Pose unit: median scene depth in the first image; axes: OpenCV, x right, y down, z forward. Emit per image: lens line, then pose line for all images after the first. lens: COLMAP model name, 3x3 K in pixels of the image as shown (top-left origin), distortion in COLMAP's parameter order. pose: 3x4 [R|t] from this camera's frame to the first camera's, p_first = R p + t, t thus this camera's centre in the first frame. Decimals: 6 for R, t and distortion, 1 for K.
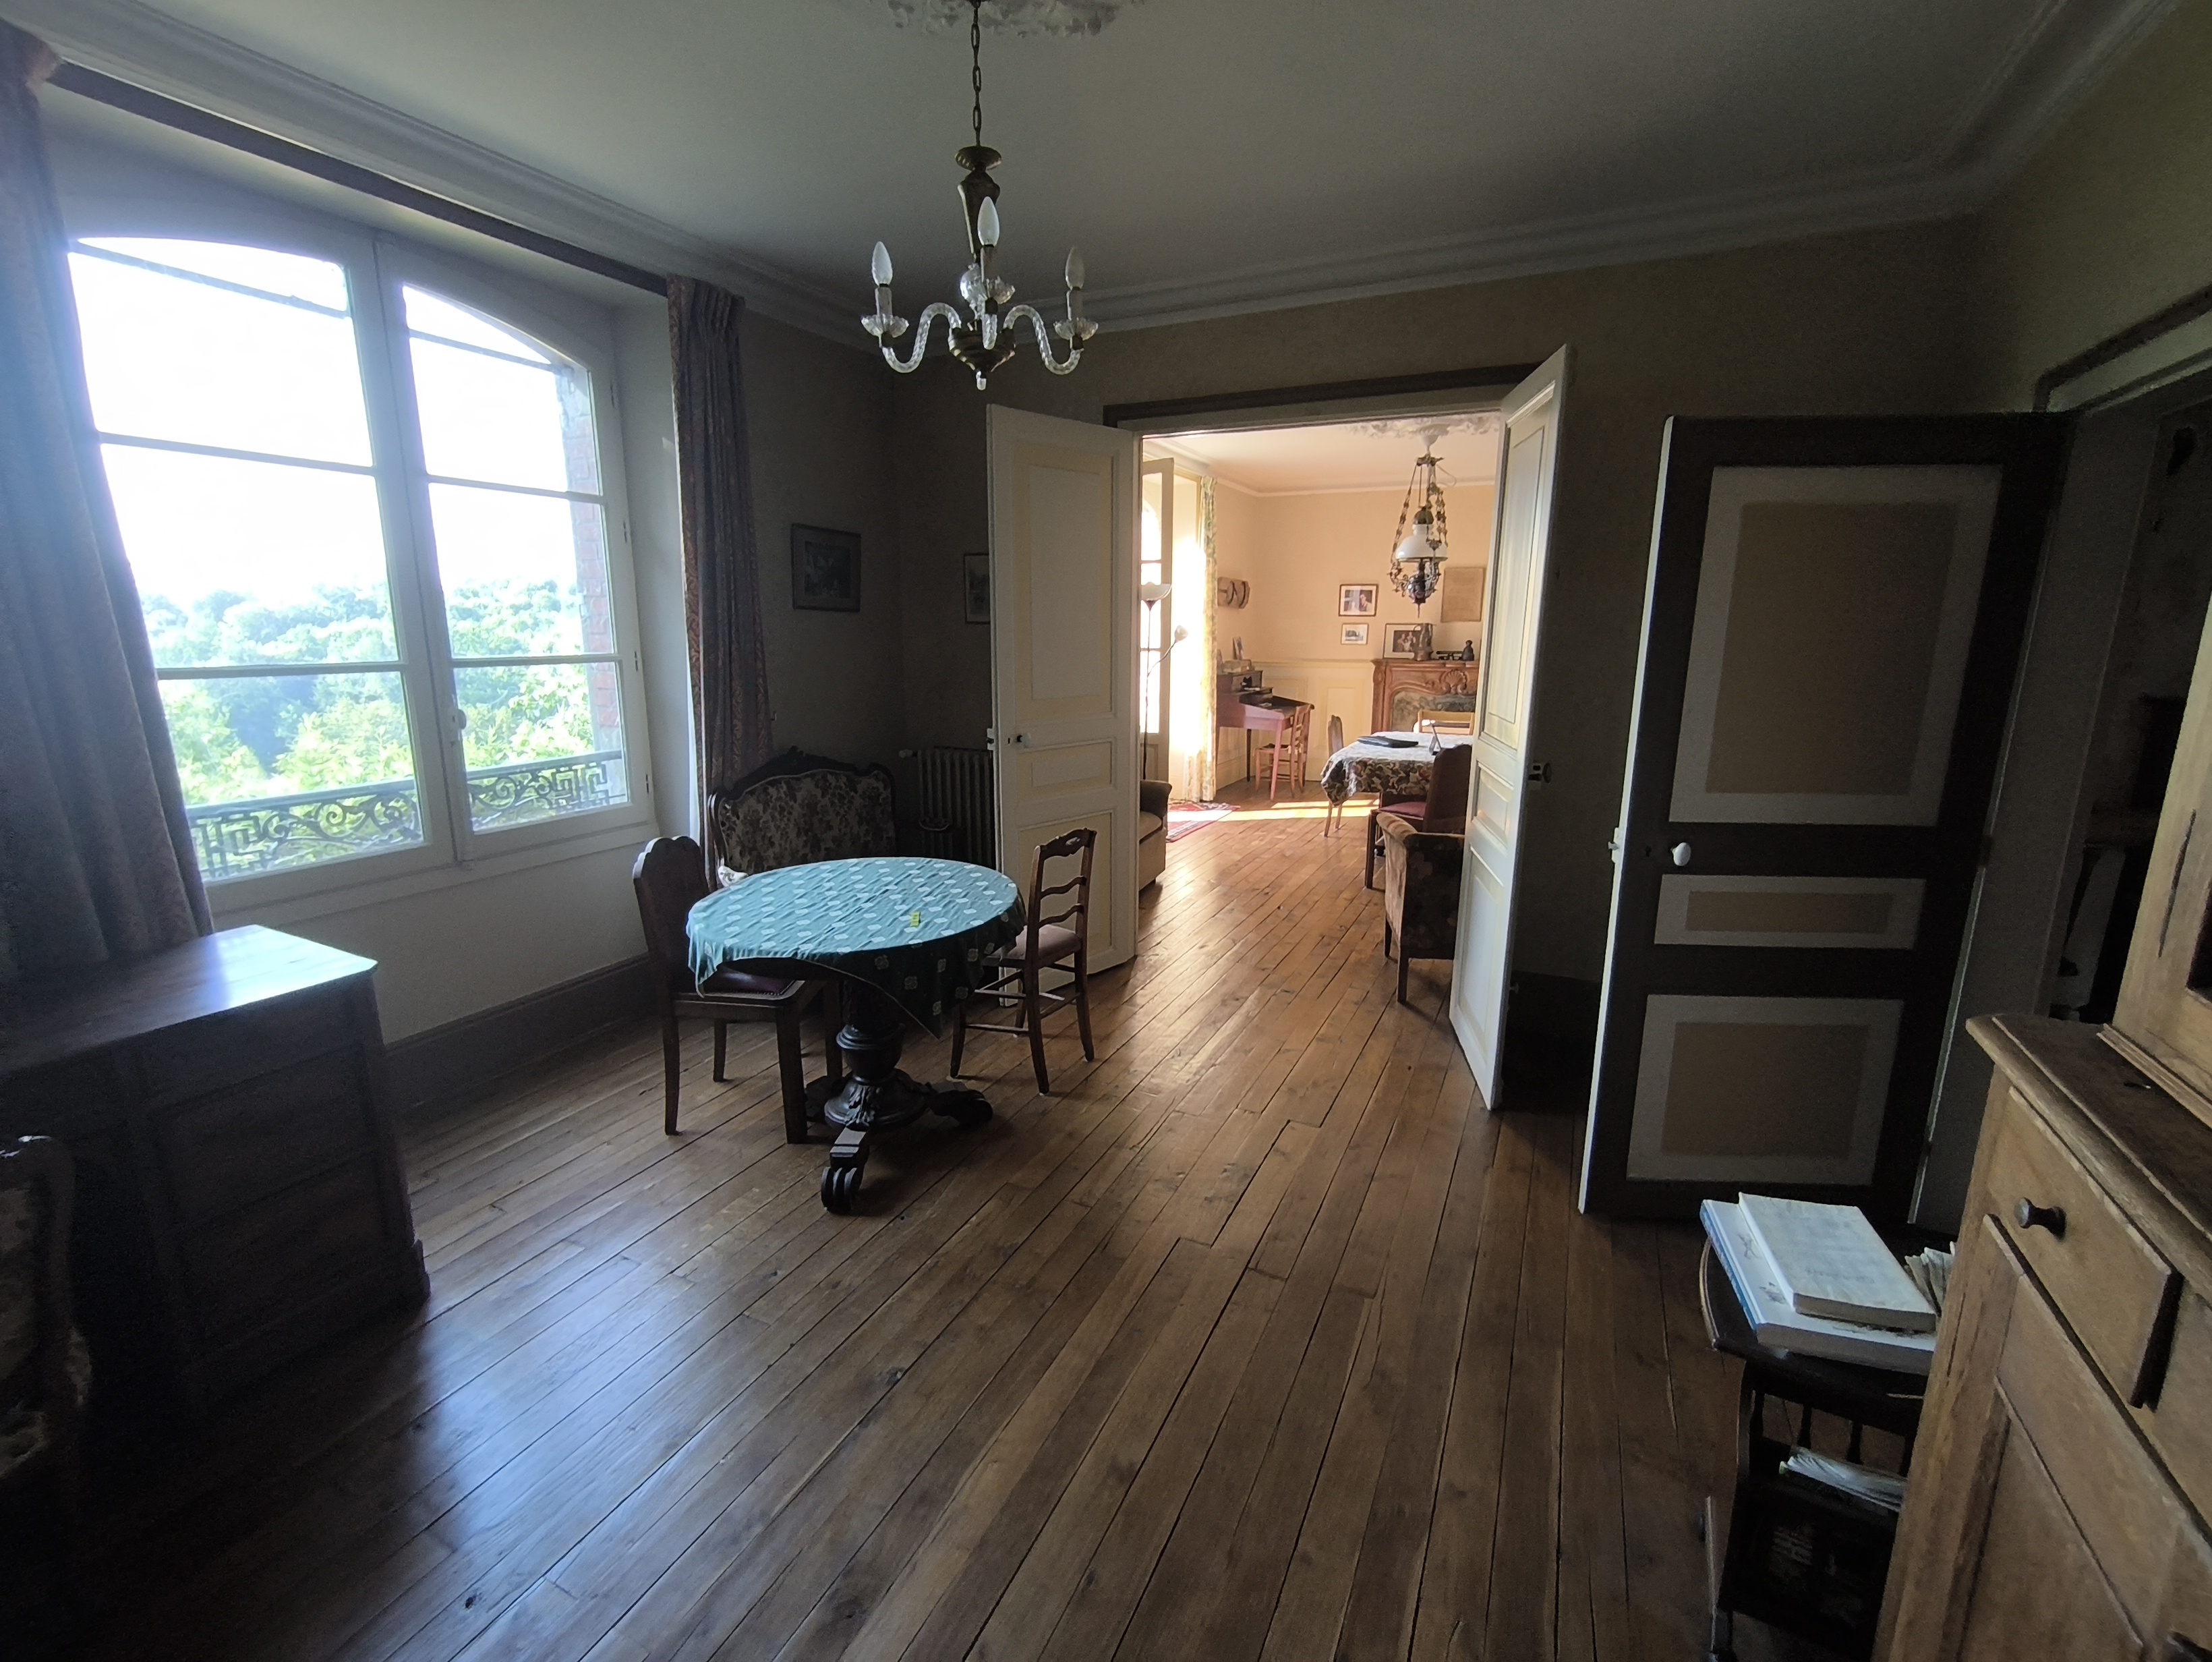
lens RADIAL K [[976.3, 0, 1115.0], [0, 976.3, 835.5], [0, 0, 1]] dist [-0.002638, 0.000663]
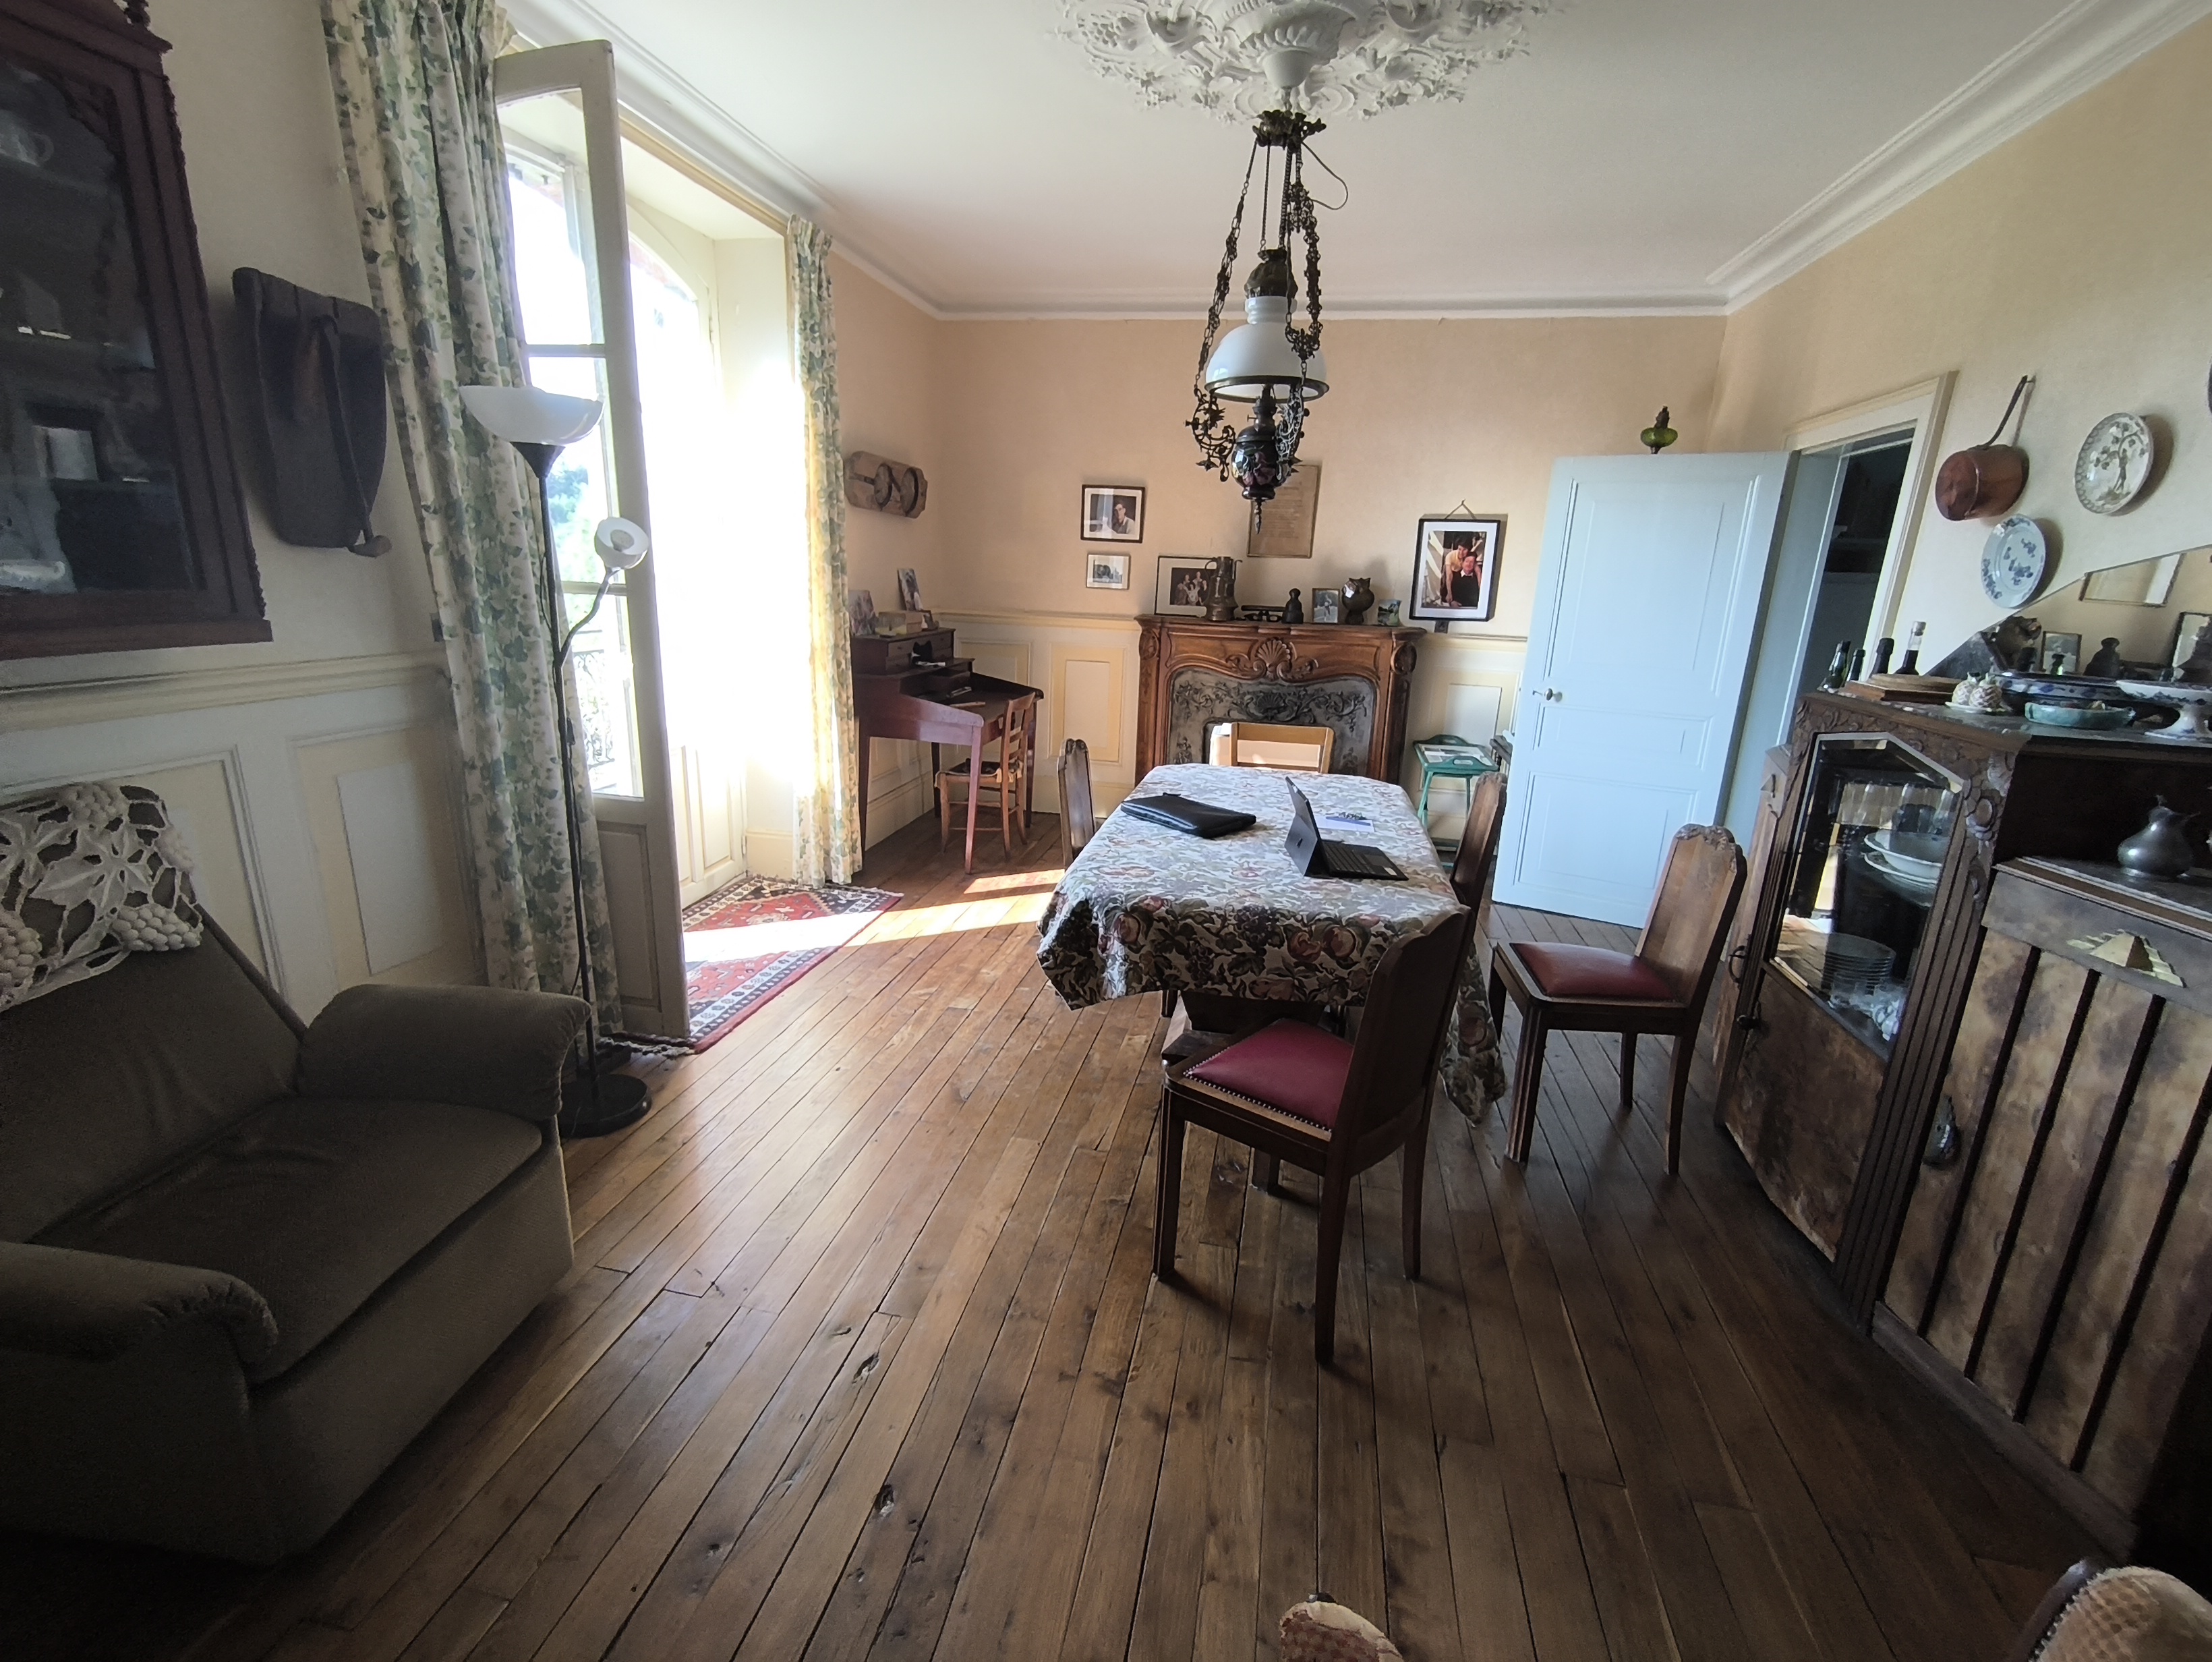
lens RADIAL K [[976.3, 0, 1124.3], [0, 976.3, 830.7], [0, 0, 1]] dist [-0.002638, 0.000663]
pose [[0.966527, -0.030249, 0.254777, 0.105296], [0.016398, 0.998278, 0.056316, -0.087201], [-0.256042, -0.050253, 0.965359, 0.441337]]
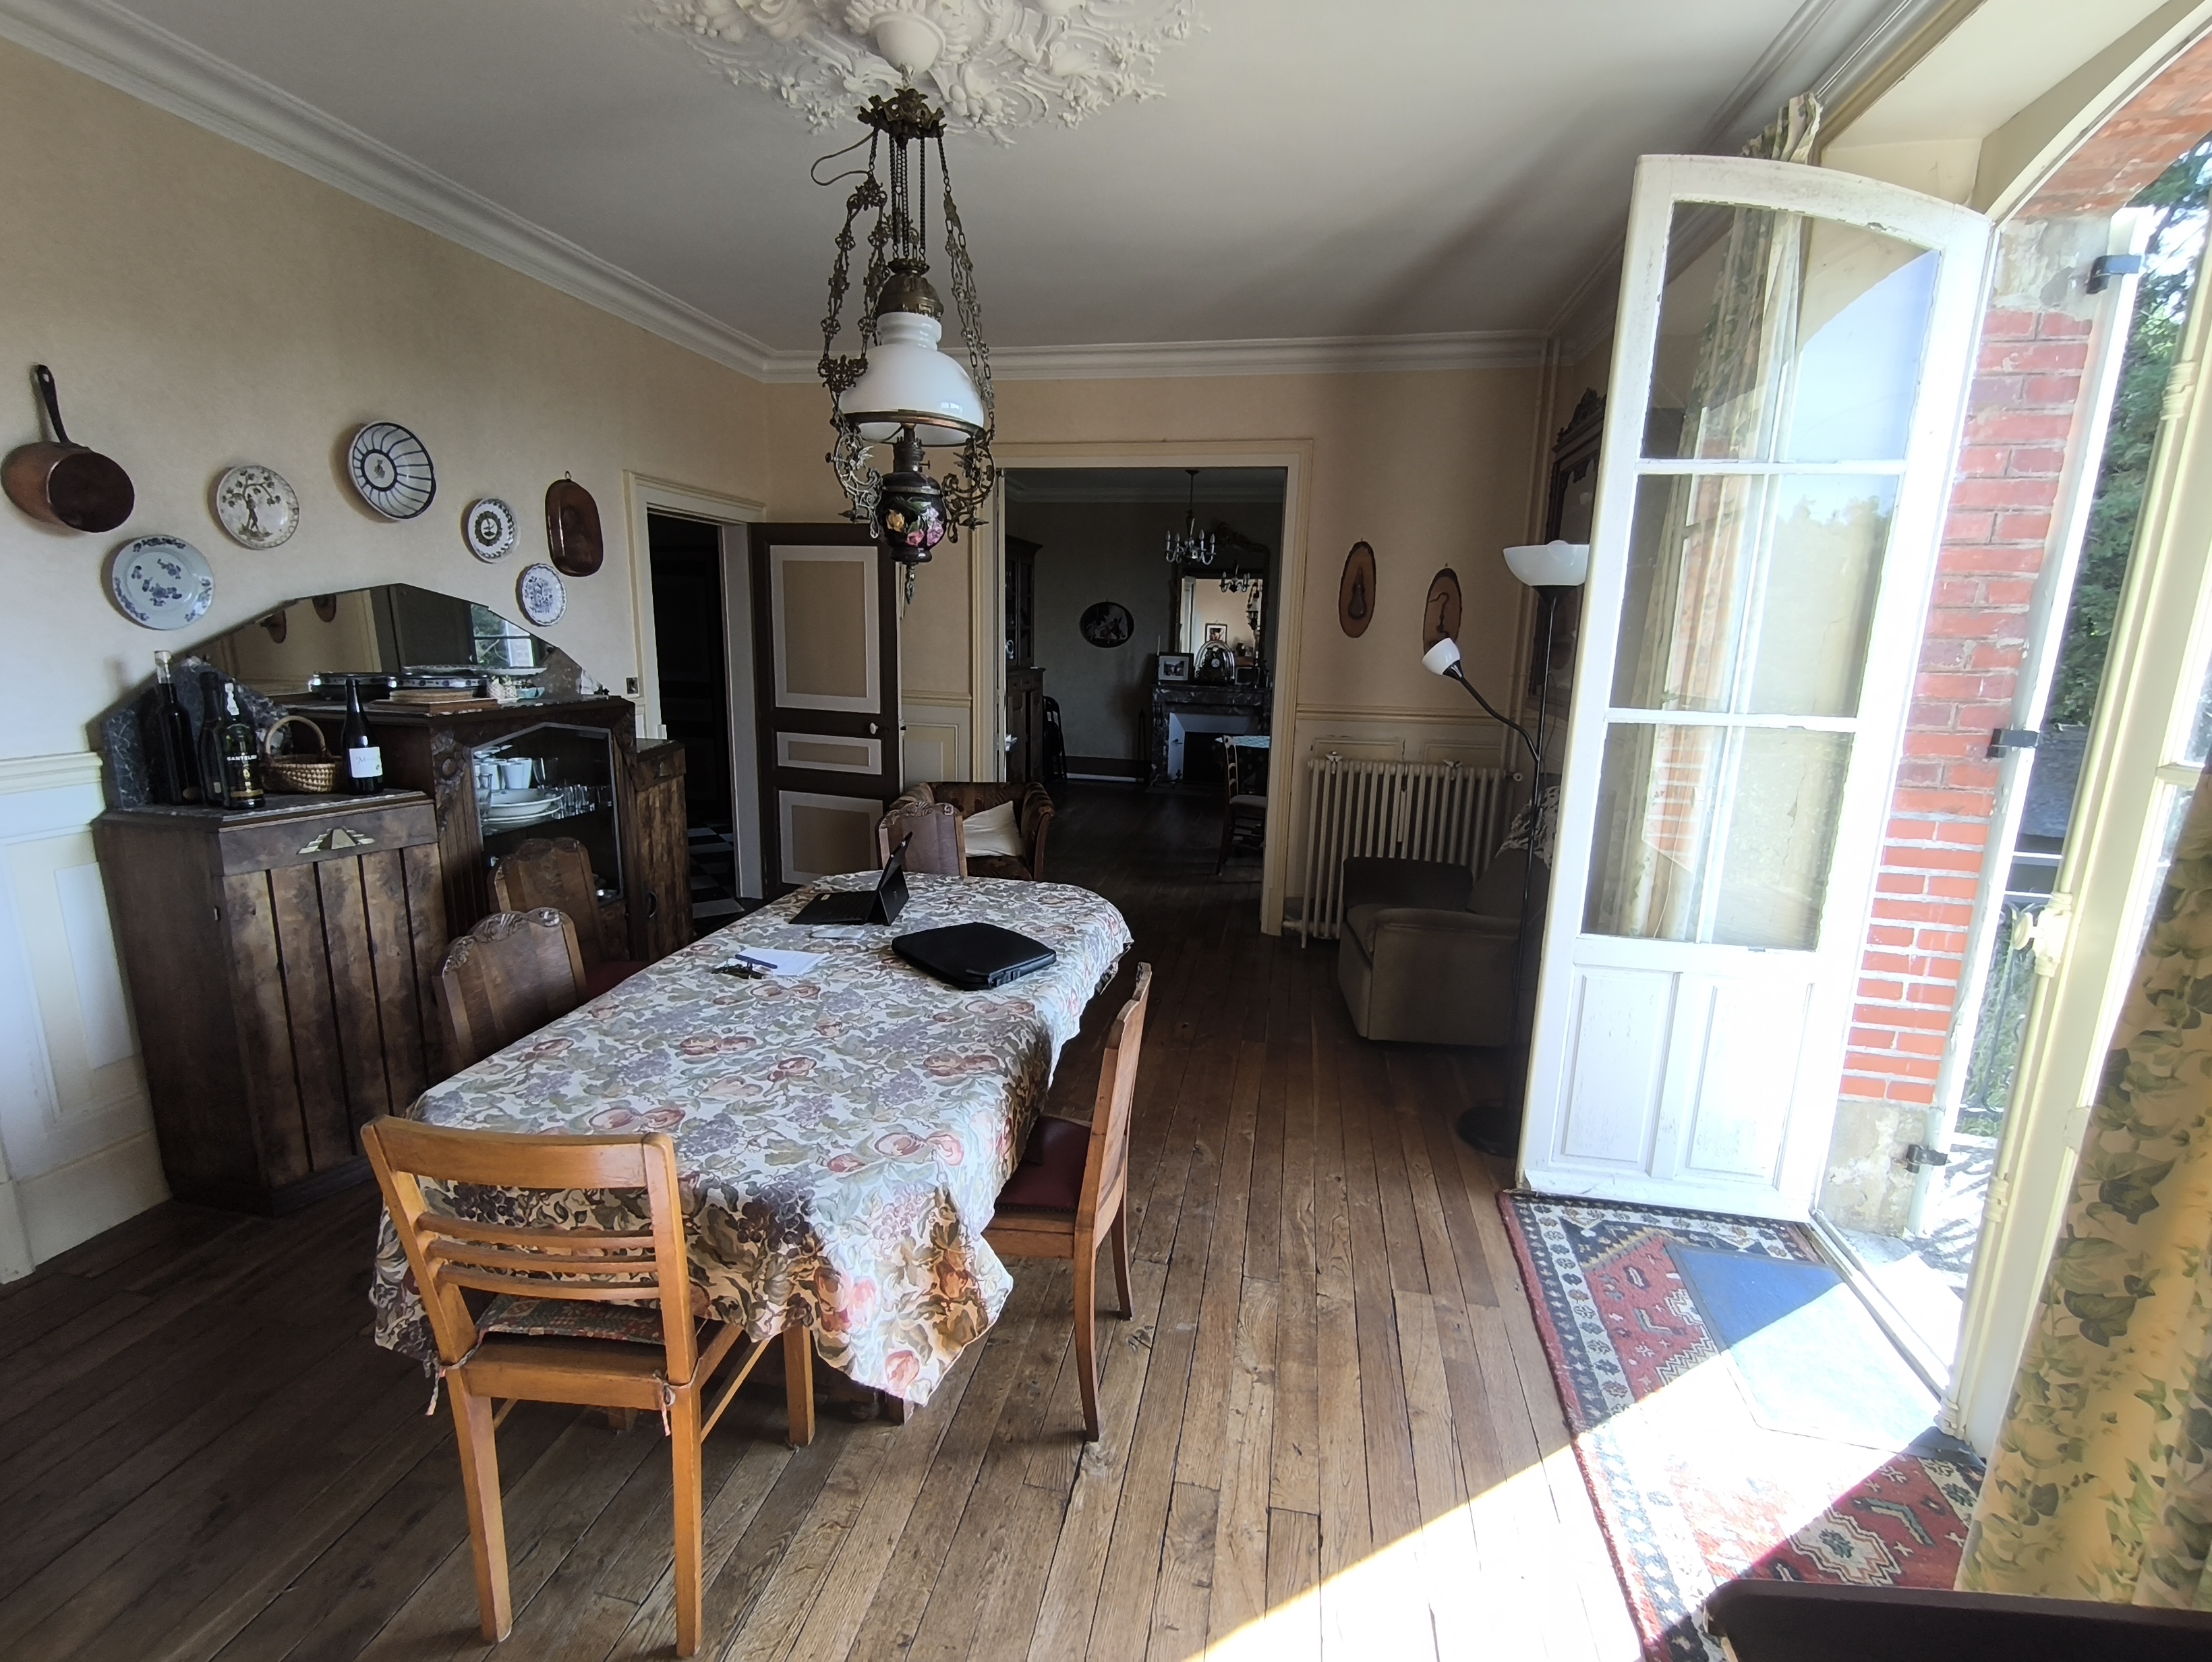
lens RADIAL K [[976.3, 0, 1105.0], [0, 976.3, 822.2], [0, 0, 1]] dist [-0.002638, 0.000663]
pose [[-0.968941, 0.020563, -0.246435, 0.241785], [-0.081913, 0.913591, 0.398299, -0.215511], [0.233331, 0.406114, -0.883531, 0.988725]]
